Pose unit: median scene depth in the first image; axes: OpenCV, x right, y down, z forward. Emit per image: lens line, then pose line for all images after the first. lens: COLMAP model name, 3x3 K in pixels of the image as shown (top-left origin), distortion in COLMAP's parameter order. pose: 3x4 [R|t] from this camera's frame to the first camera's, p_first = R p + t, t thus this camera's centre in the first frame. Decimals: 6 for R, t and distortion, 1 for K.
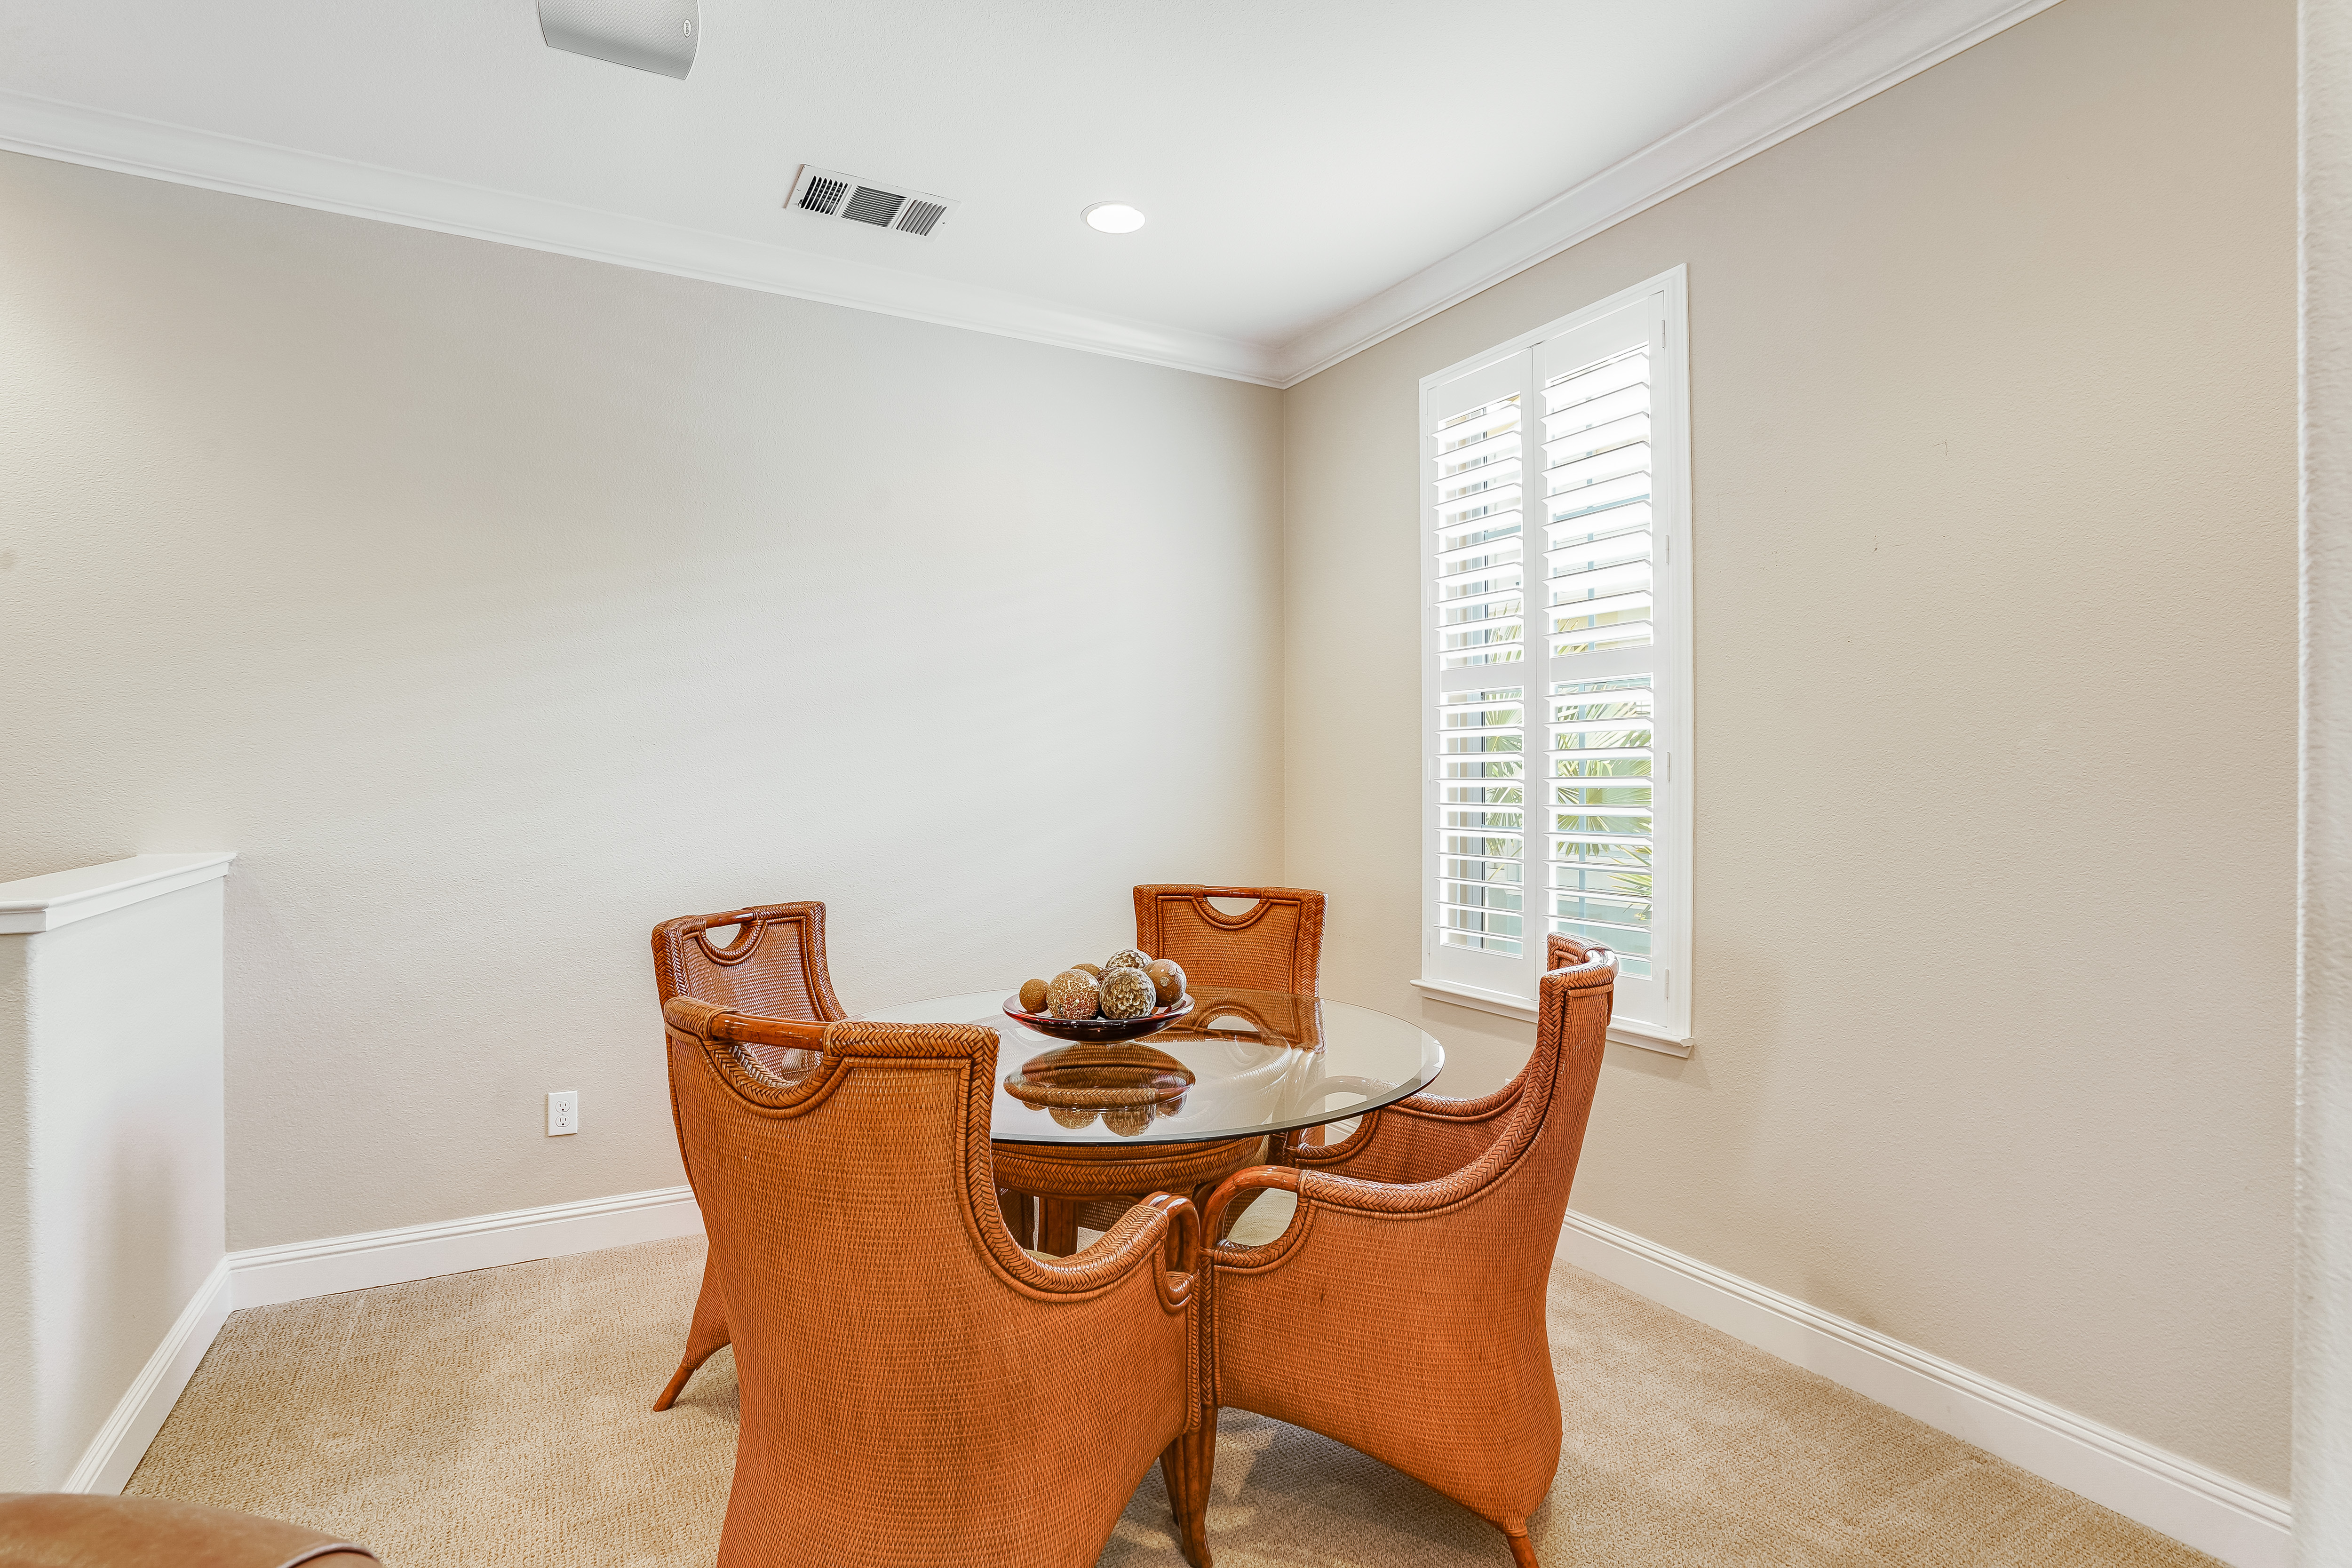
lens RADIAL K [[1192.8, 0, 1176.0], [0, 1192.8, 784.0], [0, 0, 1]] dist [-0.076484, -0.000027]
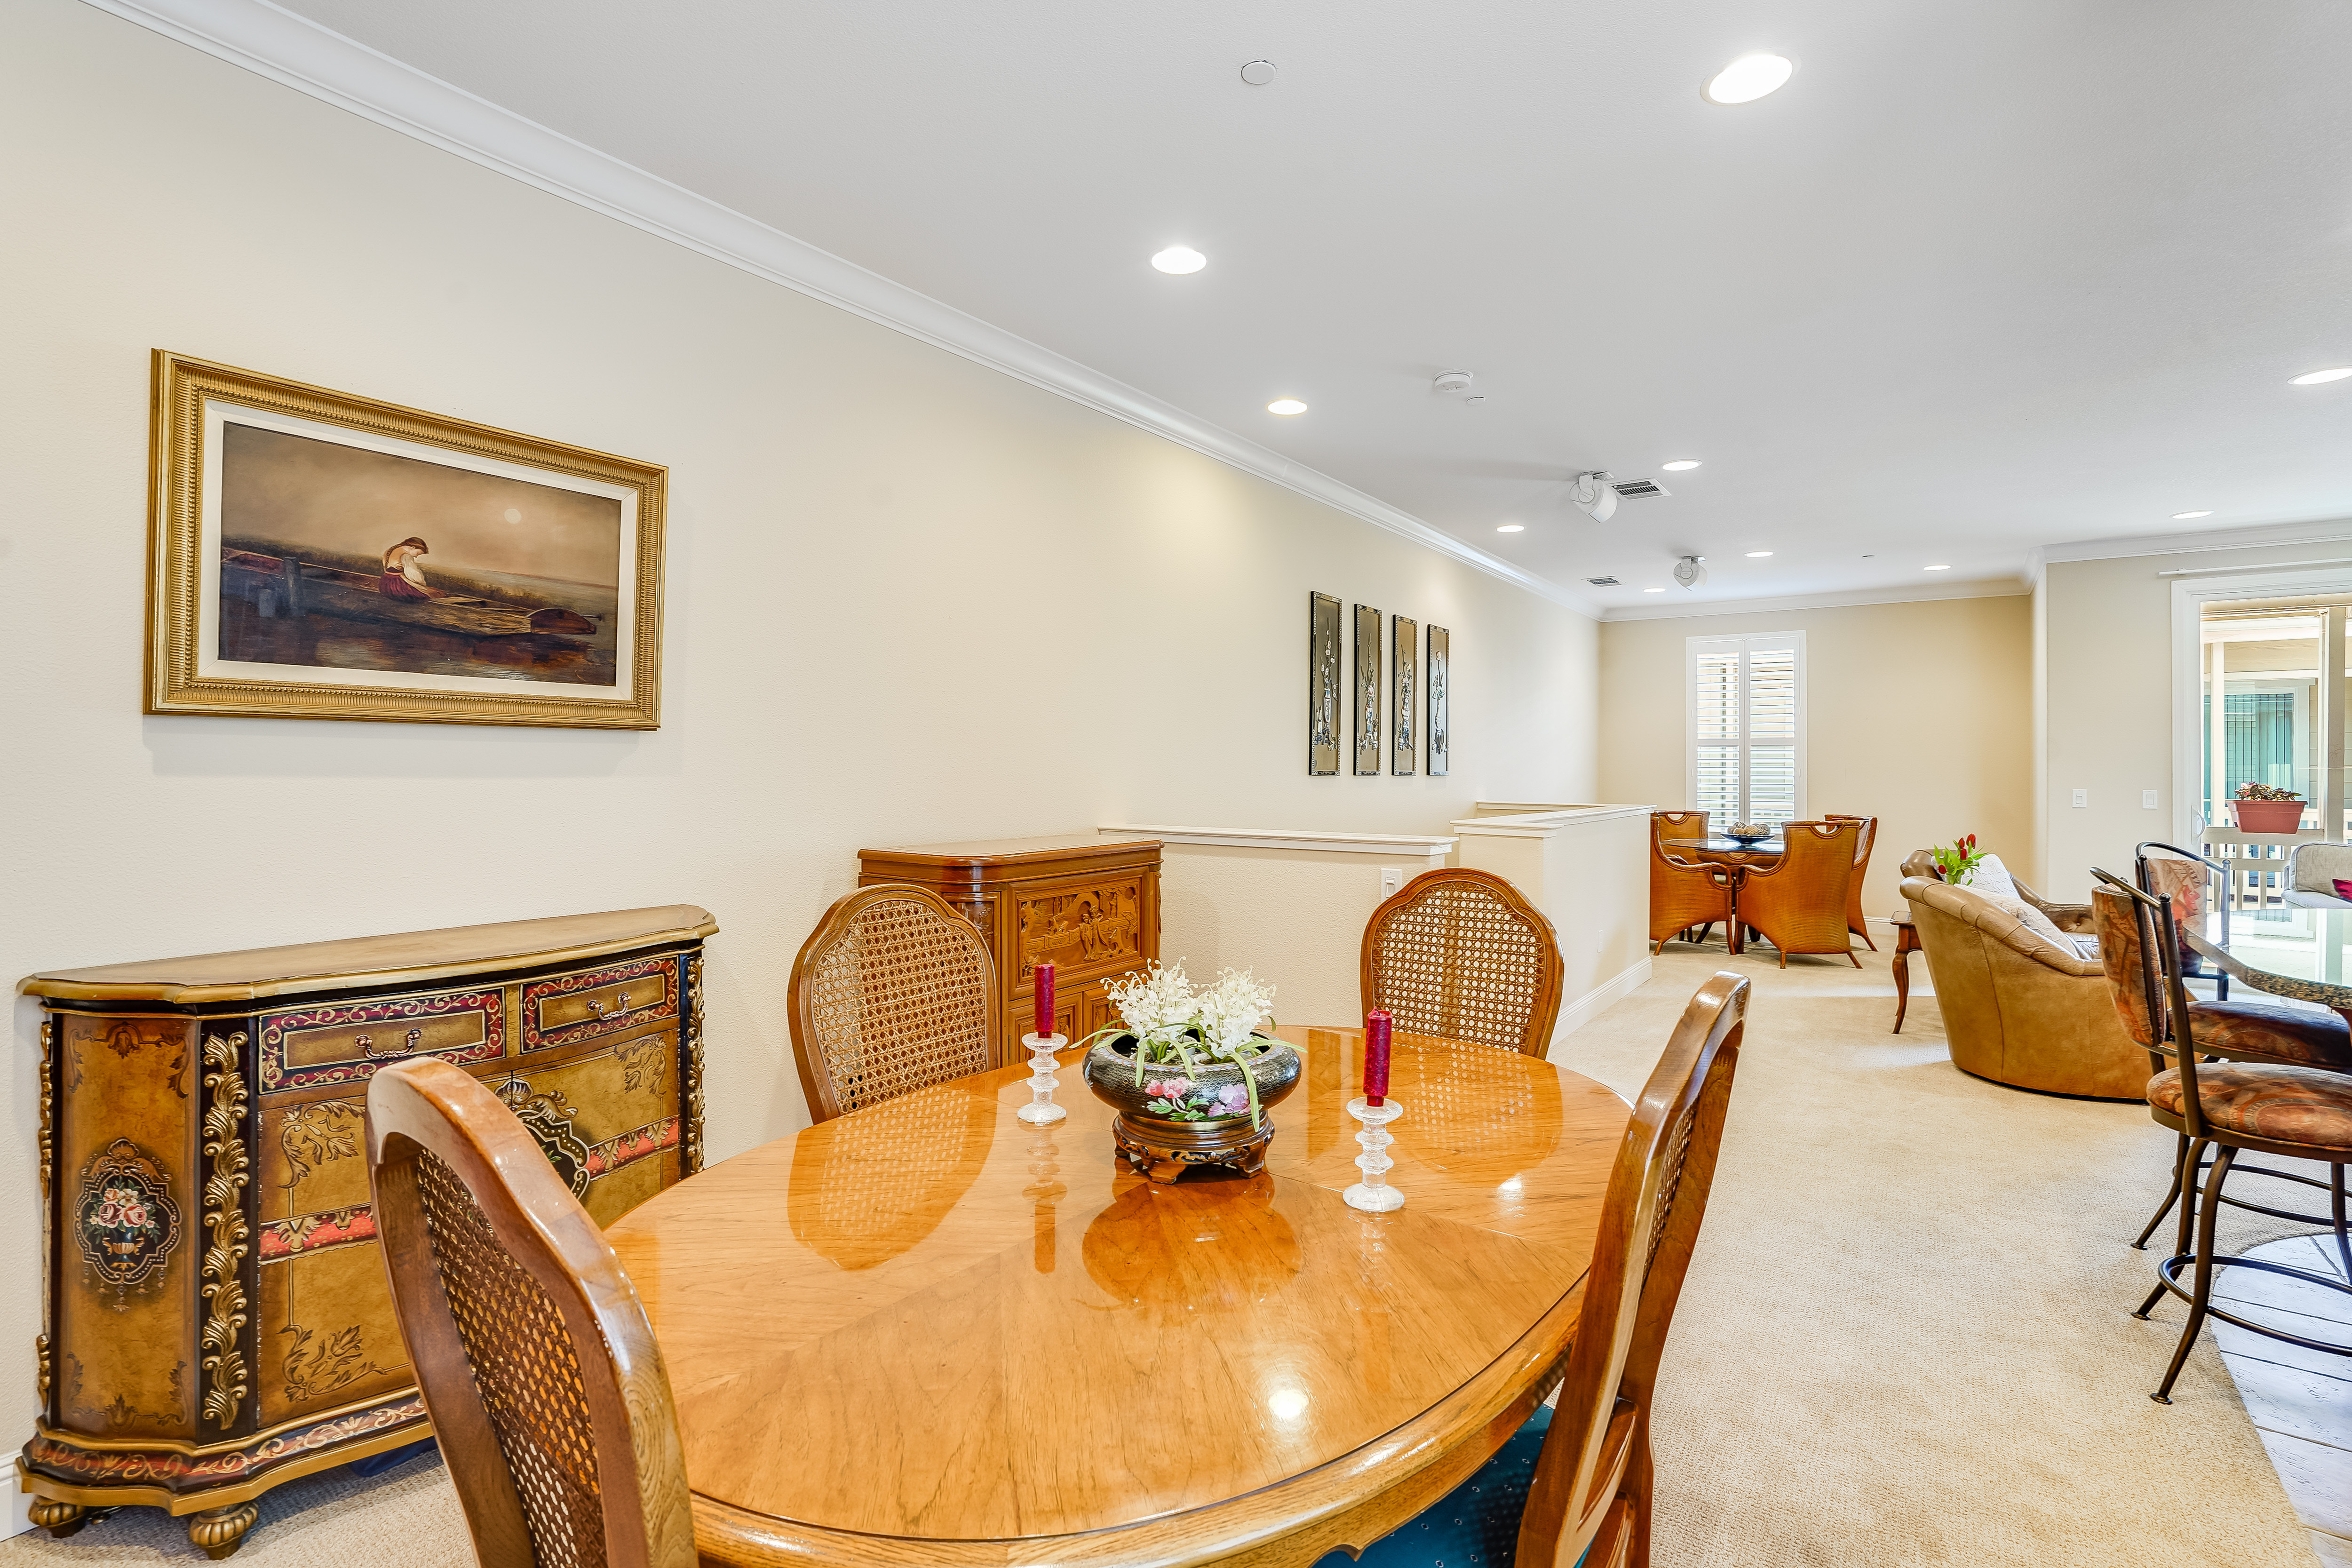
lens RADIAL K [[1091.0, 0, 1200.5], [0, 1091.0, 776.3], [0, 0, 1]] dist [-0.050243, 0.019840]
pose [[0.902260, 0.004691, 0.431167, -2.317415], [-0.006150, 0.999979, 0.001990, -0.000839], [-0.431148, -0.004448, 0.902270, -1.010571]]
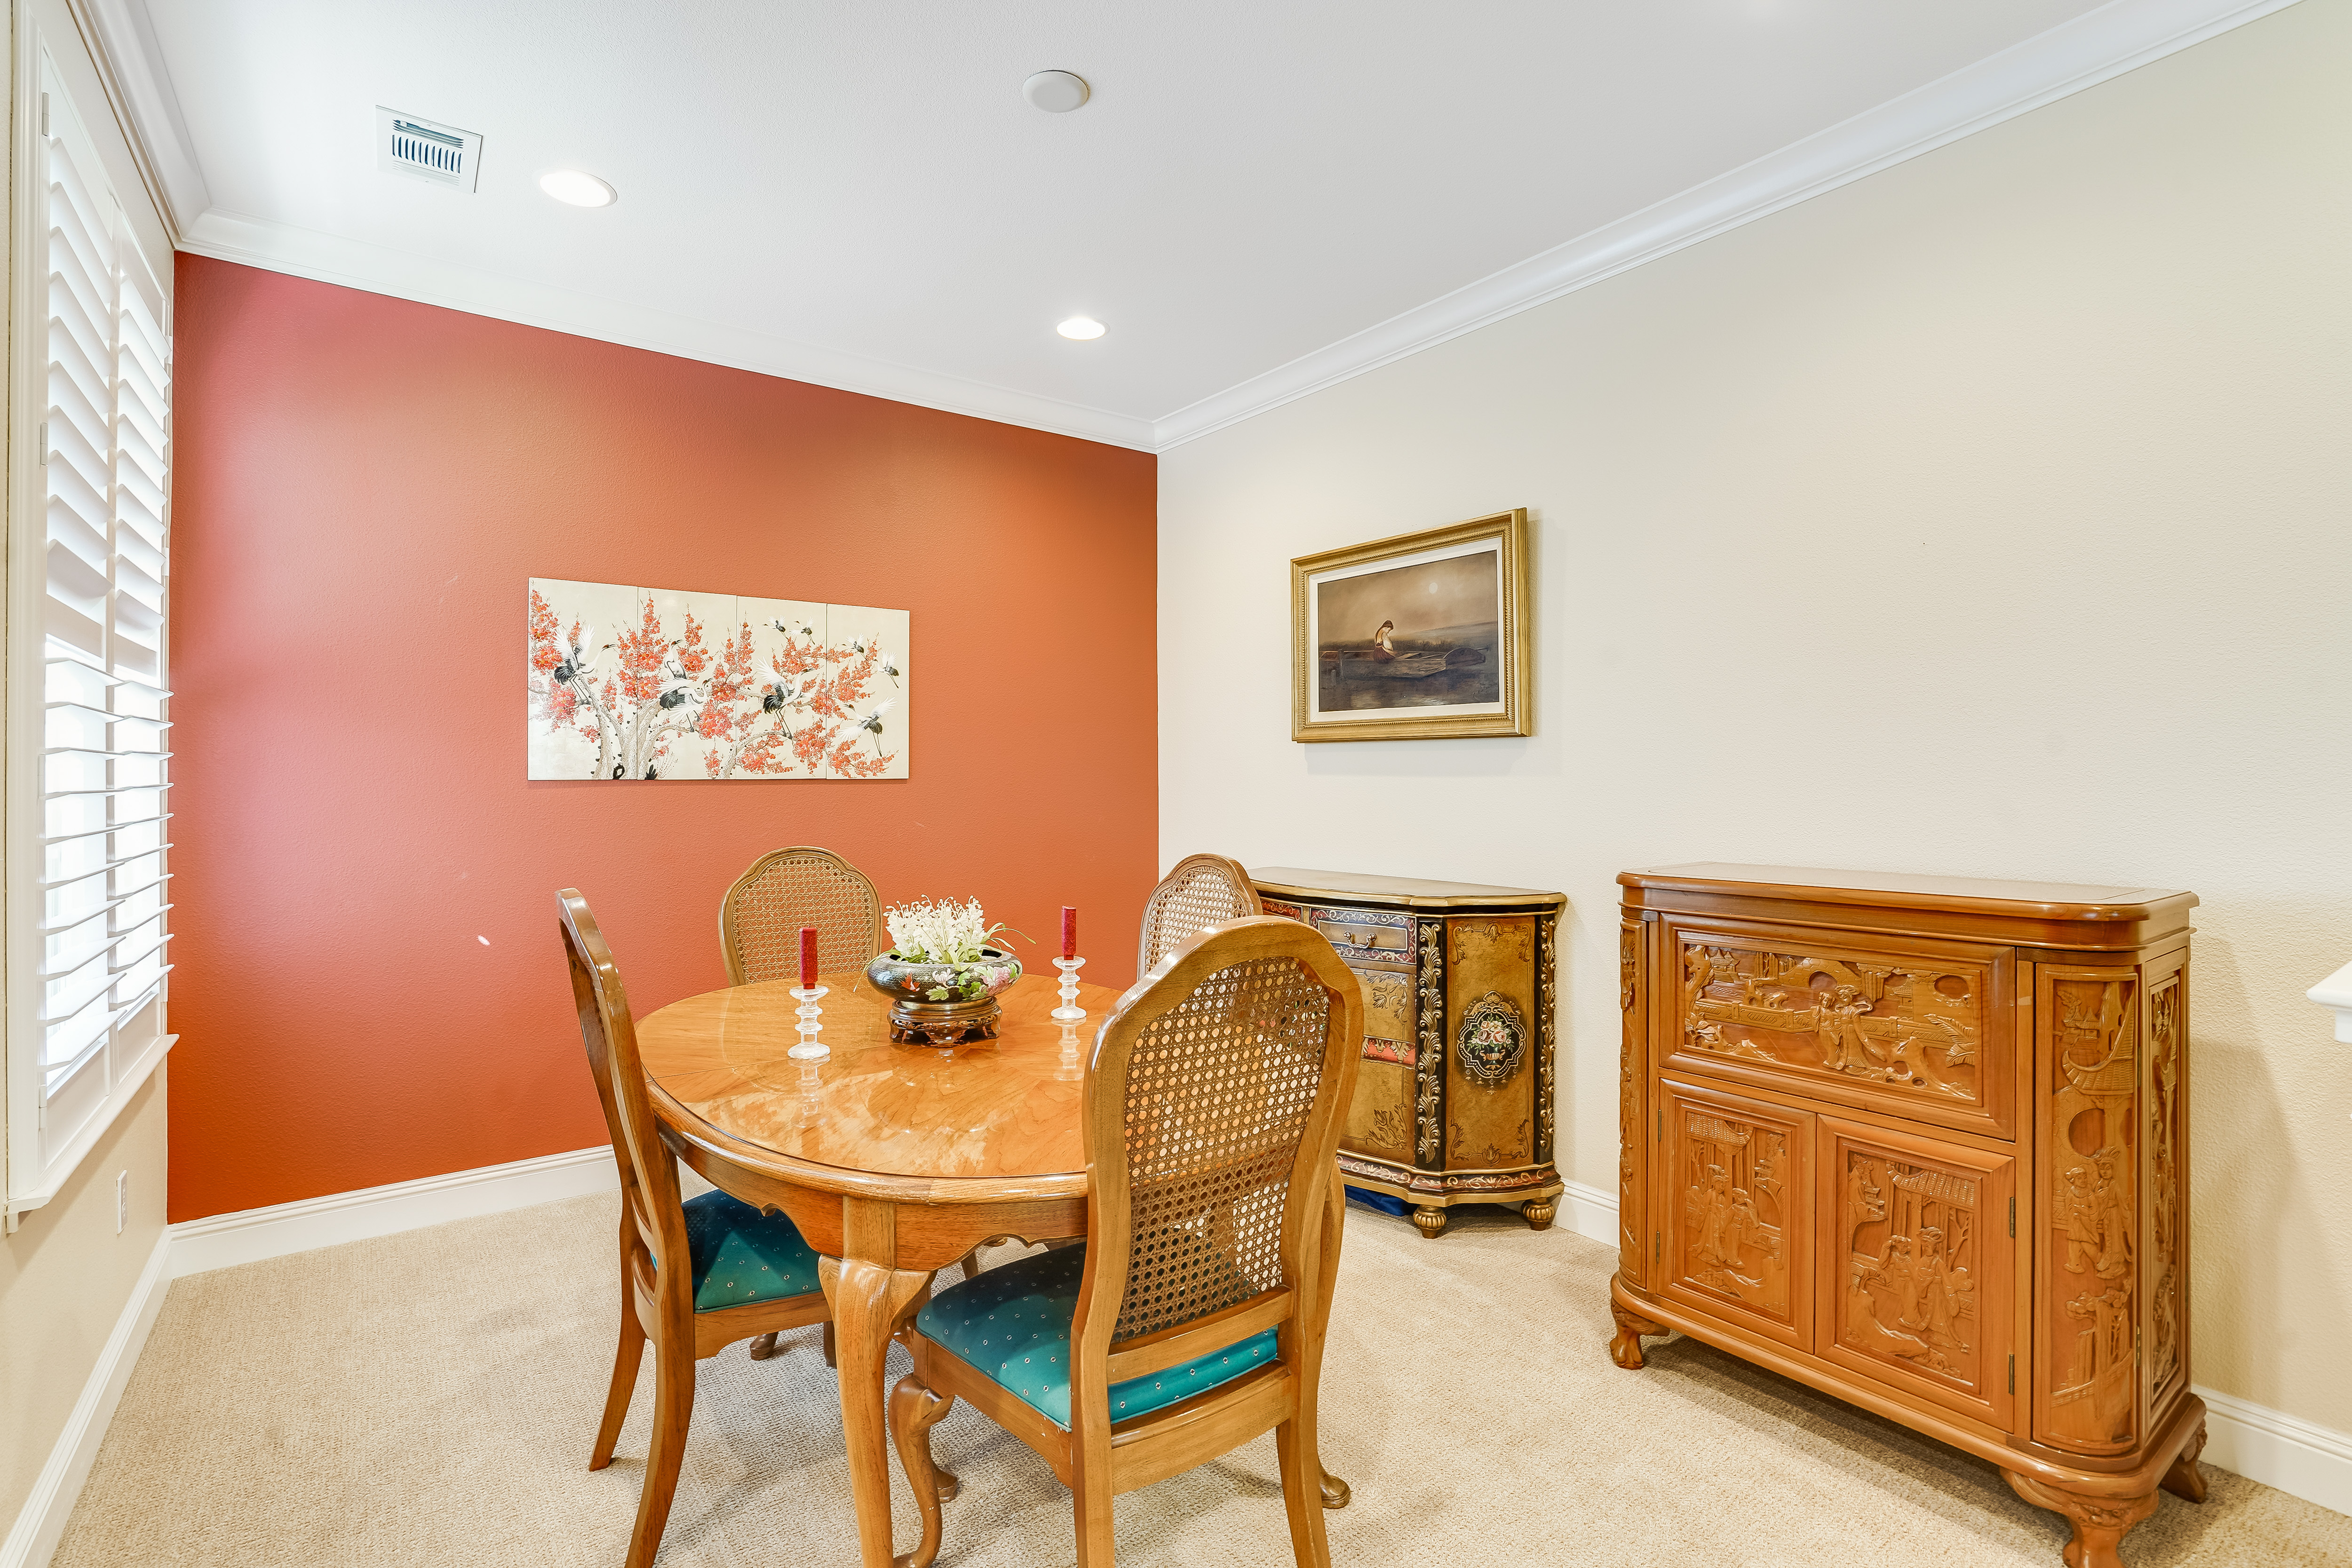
lens RADIAL K [[1091.0, 0, 1200.5], [0, 1091.0, 776.3], [0, 0, 1]] dist [-0.050243, 0.019840]
pose [[0.161985, 0.007812, -0.986762, -1.392481], [-0.002871, 0.999968, 0.007446, -0.002494], [0.986789, 0.001627, 0.162003, -0.507765]]
